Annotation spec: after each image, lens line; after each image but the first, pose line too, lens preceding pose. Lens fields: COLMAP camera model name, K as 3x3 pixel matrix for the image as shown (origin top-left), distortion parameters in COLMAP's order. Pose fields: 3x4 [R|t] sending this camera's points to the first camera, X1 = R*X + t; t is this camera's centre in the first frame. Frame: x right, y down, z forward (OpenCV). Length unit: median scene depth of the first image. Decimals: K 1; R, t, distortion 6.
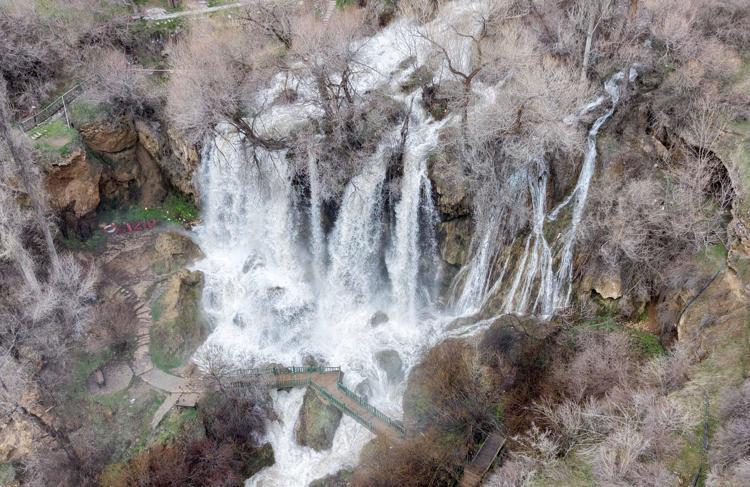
lens RADIAL K [[678.2, 0, 407.9], [0, 678.2, 243.3], [0, 0, 1]] dist [-0.006266, -0.008962]
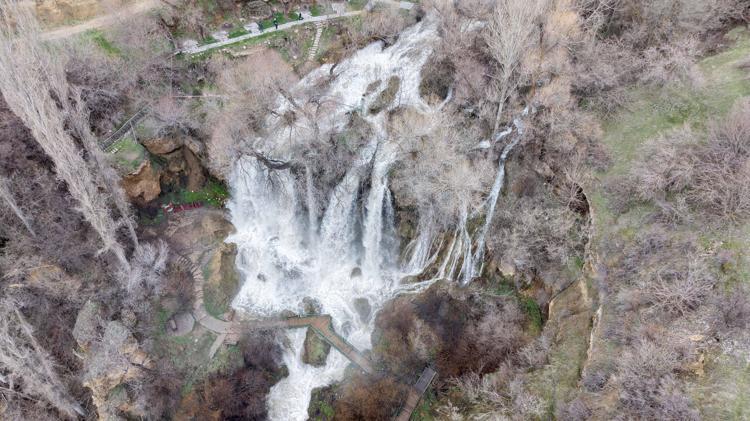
lens RADIAL K [[524.8, 0, 375.5], [0, 524.8, 204.7], [0, 0, 1]] dist [0.006113, -0.002425]
pose [[0.999988, 0.002074, -0.004465, 0.007131], [-0.001308, 0.986288, 0.165028, -0.247835], [0.004746, -0.165020, 0.986279, -0.118702]]
